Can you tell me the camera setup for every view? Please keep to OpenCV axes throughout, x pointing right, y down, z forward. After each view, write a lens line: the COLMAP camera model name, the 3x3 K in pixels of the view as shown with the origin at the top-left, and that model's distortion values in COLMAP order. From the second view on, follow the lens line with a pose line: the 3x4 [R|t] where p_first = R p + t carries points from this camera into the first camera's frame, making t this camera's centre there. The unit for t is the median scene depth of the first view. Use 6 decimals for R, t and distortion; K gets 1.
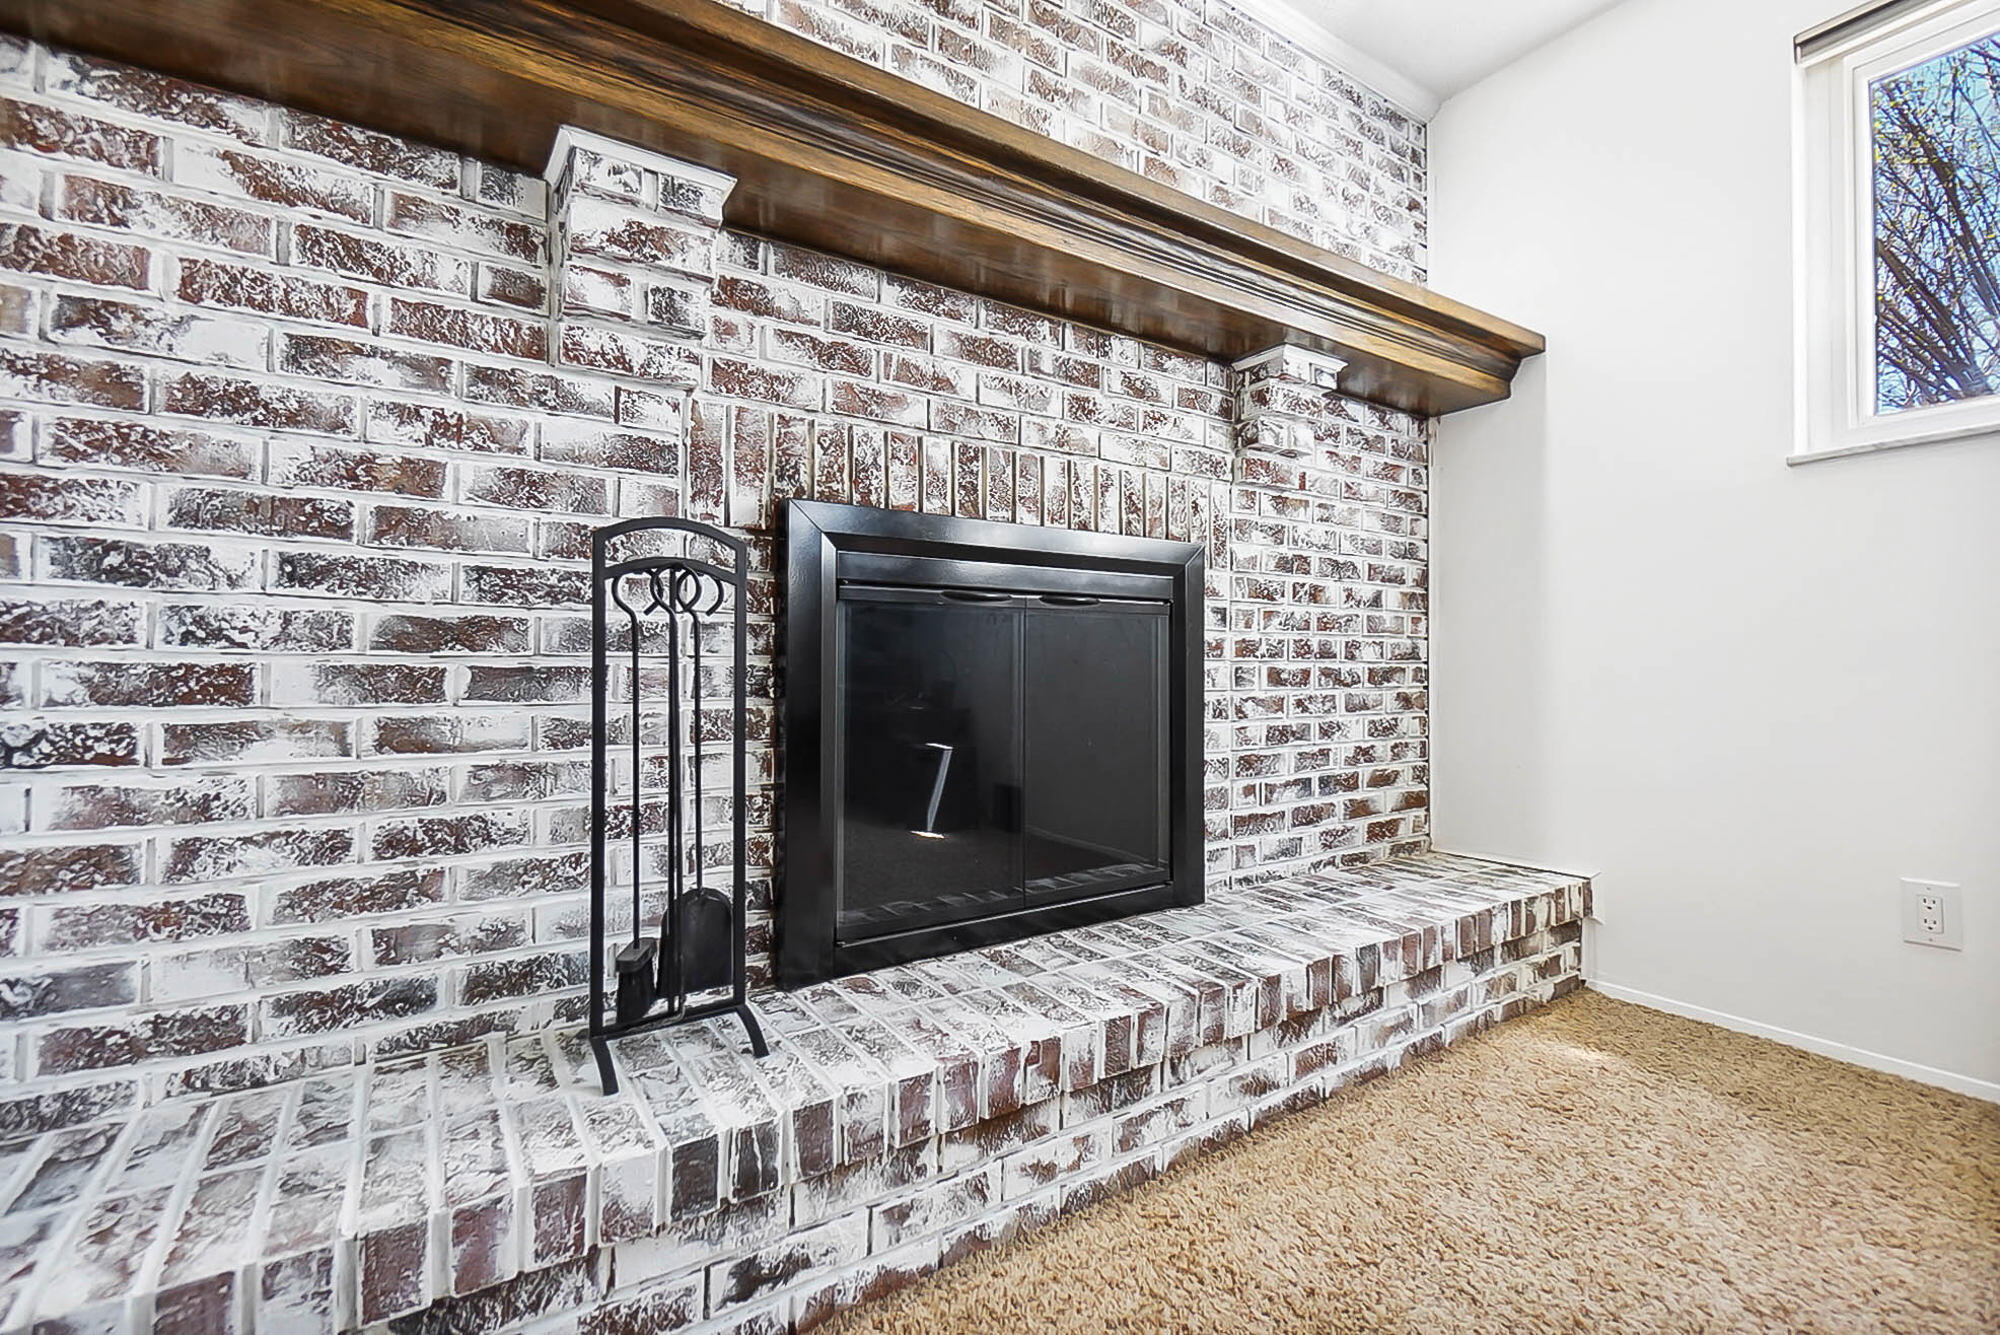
lens RADIAL K [[893.1, 0, 1000.0], [0, 893.1, 667.5], [0, 0, 1]] dist [0.000682, -0.007470]
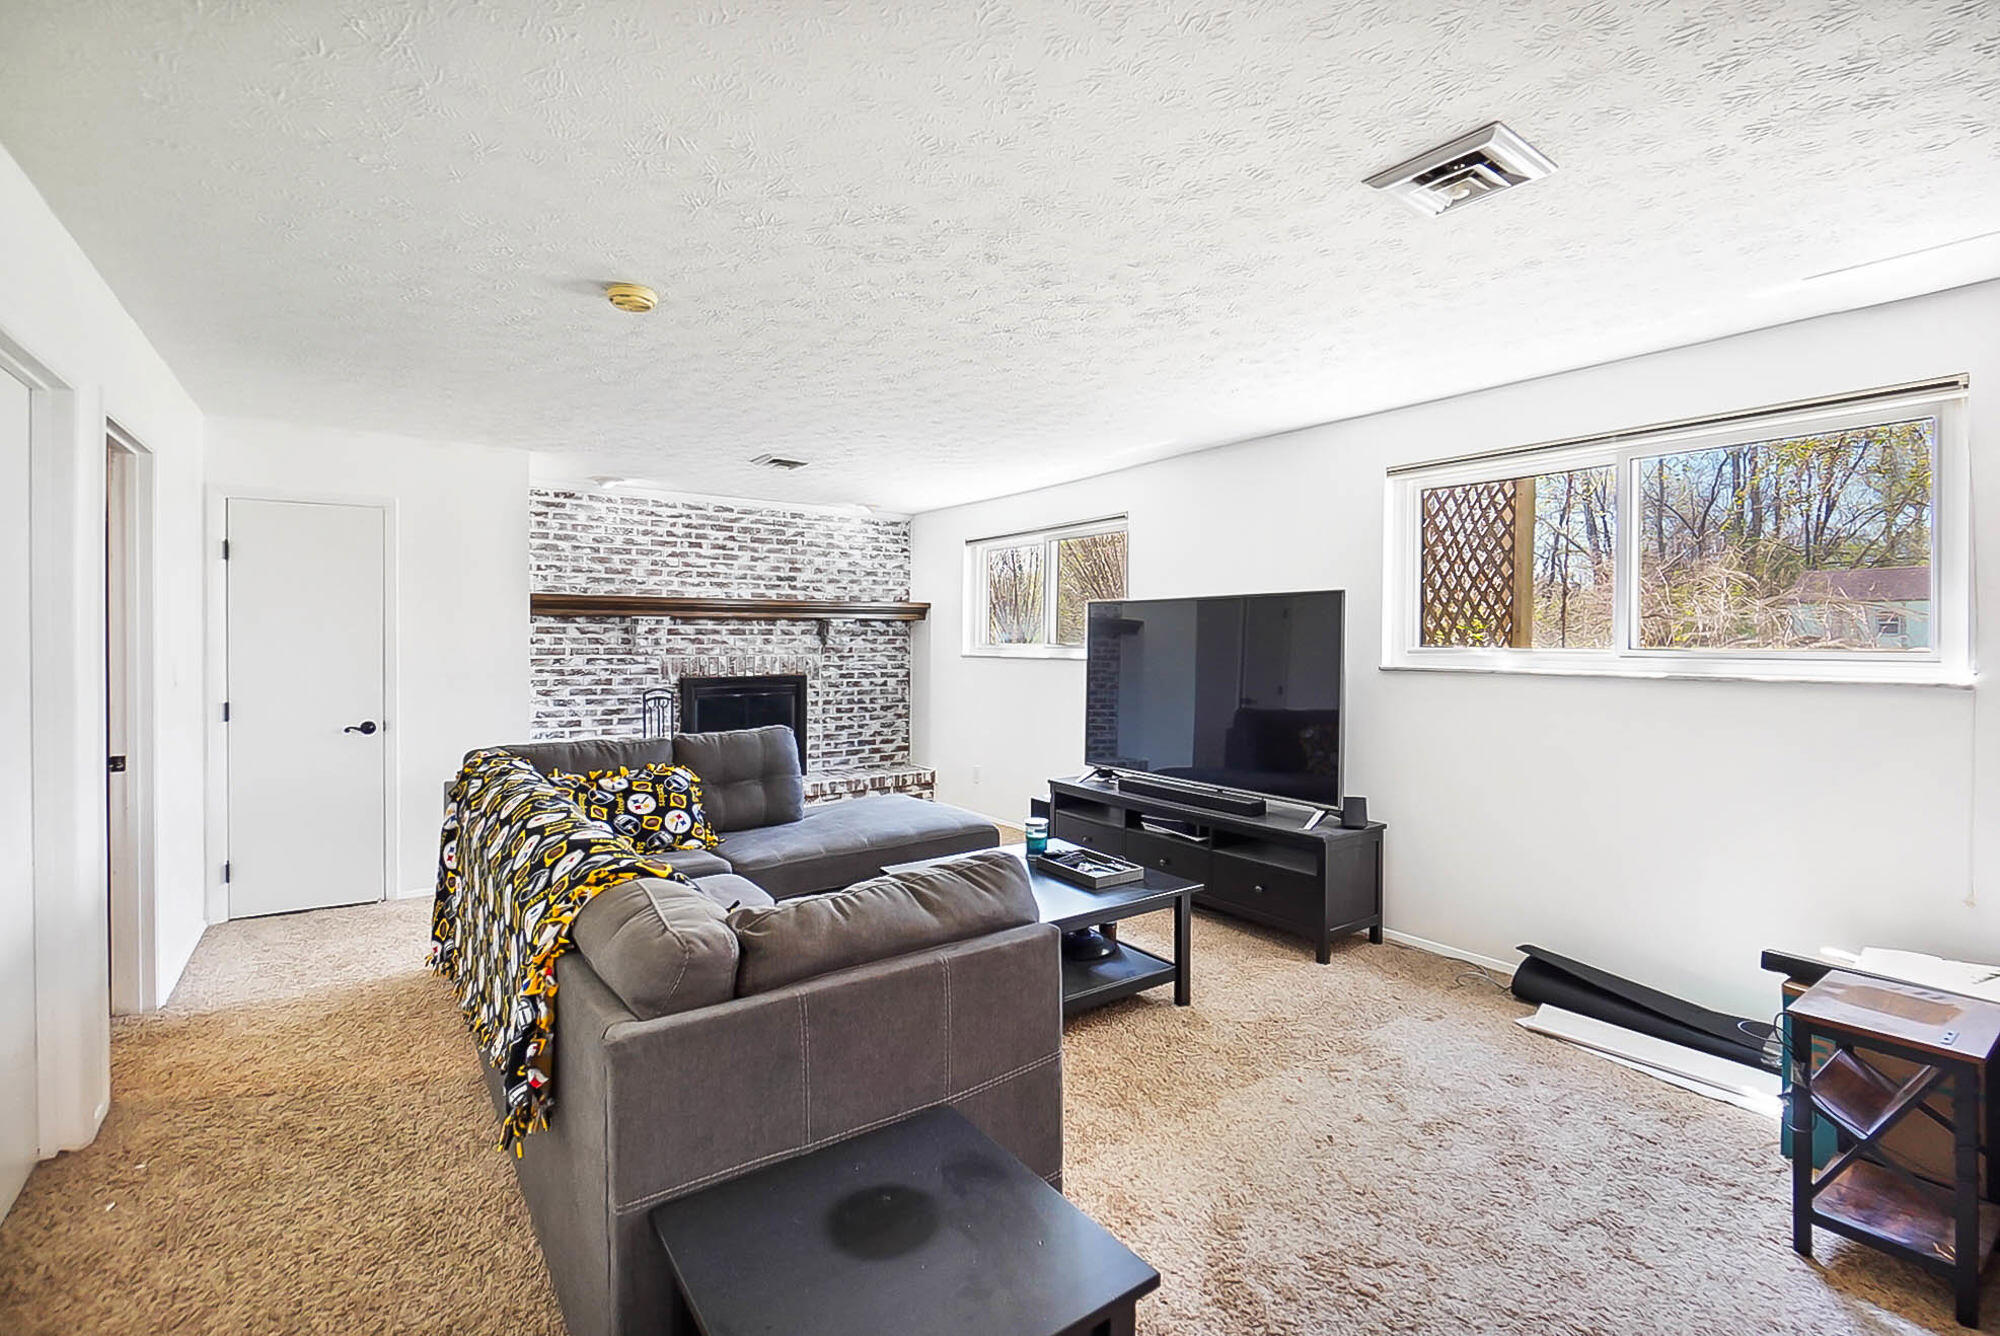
lens RADIAL K [[864.7, 0, 993.7], [0, 864.7, 655.8], [0, 0, 1]] dist [-0.002135, -0.001134]
pose [[0.998787, 0.003019, 0.049147, 0.766386], [-0.003847, 0.999852, 0.016763, -0.262606], [-0.049089, -0.016932, 0.998651, -2.364146]]
